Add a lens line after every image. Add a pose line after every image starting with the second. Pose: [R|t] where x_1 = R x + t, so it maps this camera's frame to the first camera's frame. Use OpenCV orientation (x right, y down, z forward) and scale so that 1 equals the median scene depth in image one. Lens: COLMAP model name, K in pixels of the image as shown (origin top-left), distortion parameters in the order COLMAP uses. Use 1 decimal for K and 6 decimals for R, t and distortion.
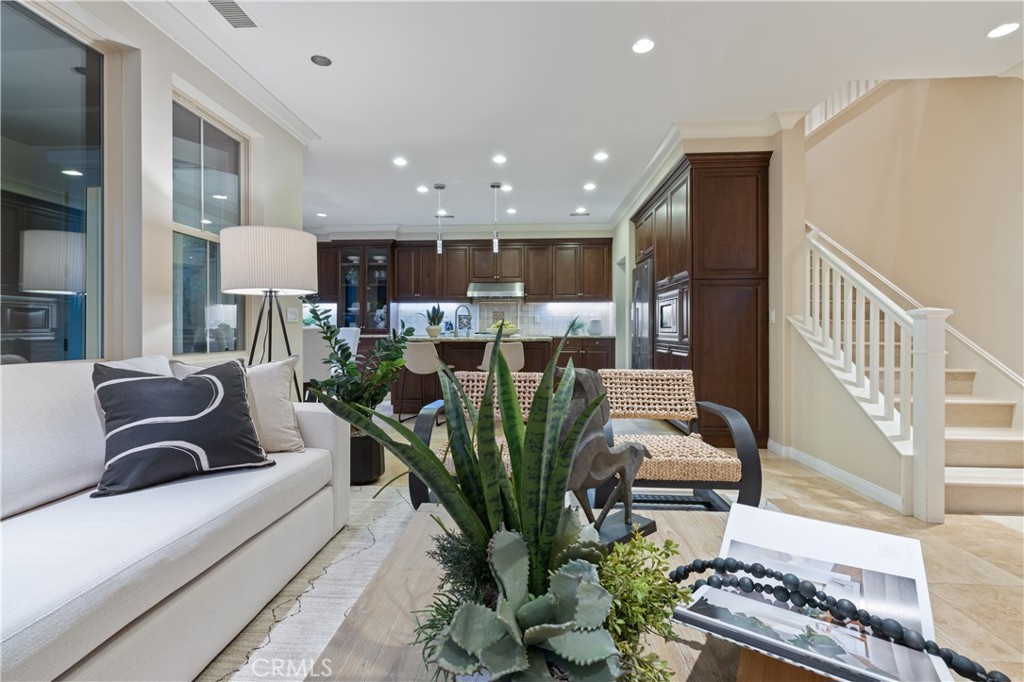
lens RADIAL K [[476.7, 0, 512.0], [0, 476.7, 341.0], [0, 0, 1]] dist [0.000022, 0.000114]
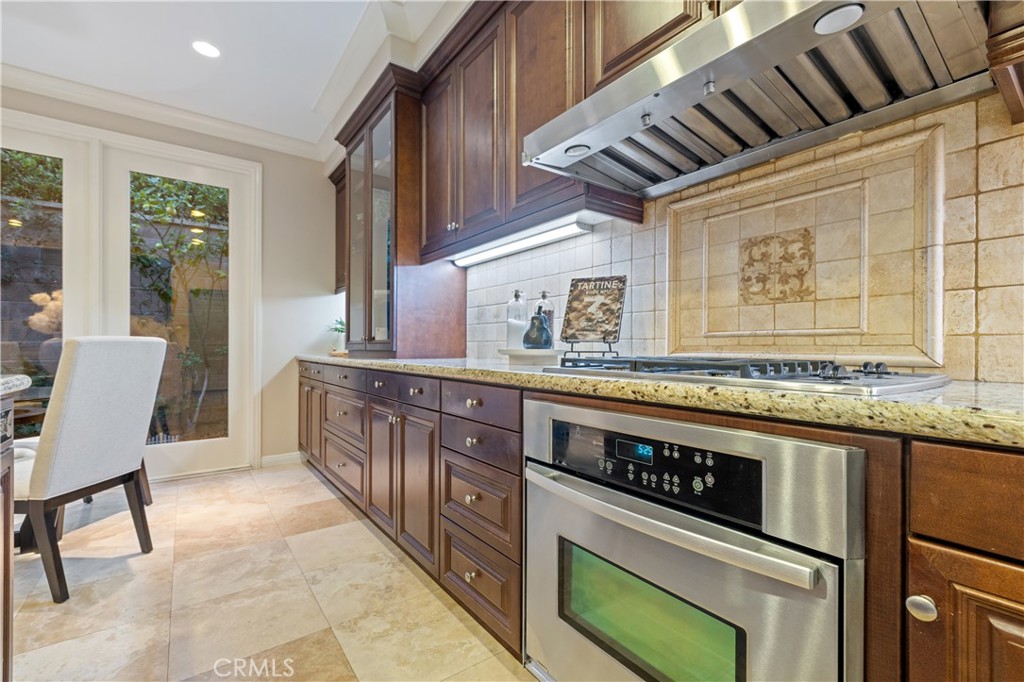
lens RADIAL K [[442.4, 0, 509.4], [0, 442.4, 349.9], [0, 0, 1]] dist [0.000164, 0.000436]
pose [[0.632922, 0.007805, -0.774176, 0.035409], [-0.020584, 0.999765, -0.006749, -0.018663], [0.773942, 0.020207, 0.632935, 0.863240]]
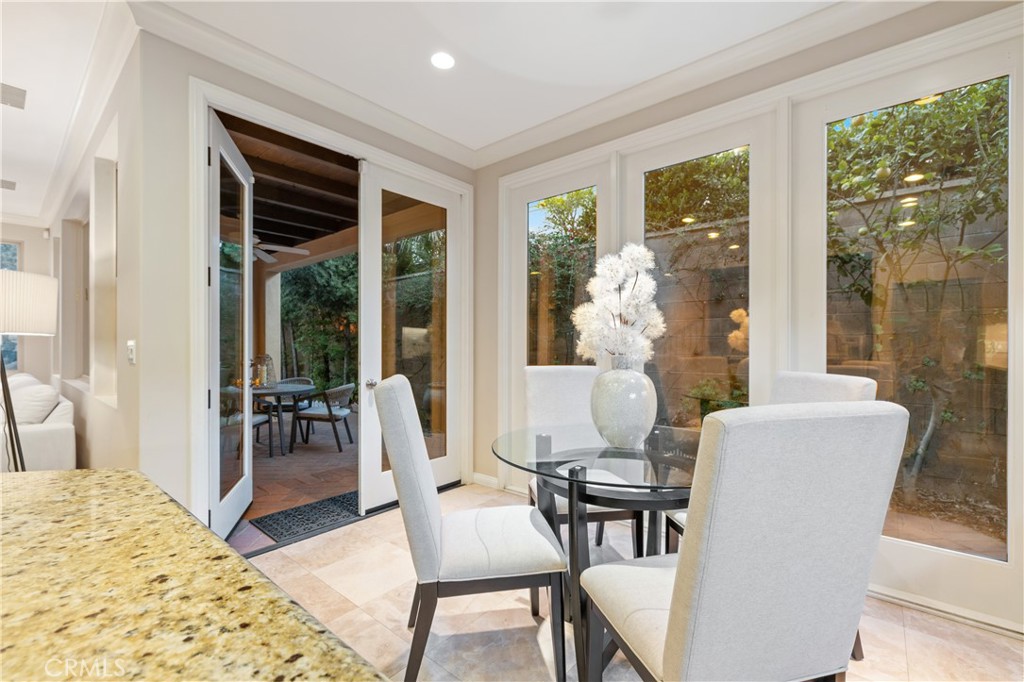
lens RADIAL K [[434.7, 0, 512.0], [0, 434.7, 341.0], [0, 0, 1]] dist [-0.000681, 0.000020]
pose [[-0.605047, -0.005428, -0.796171, -0.160343], [-0.018031, 0.999814, 0.006887, -0.038862], [0.795986, 0.018523, -0.605032, 0.858223]]
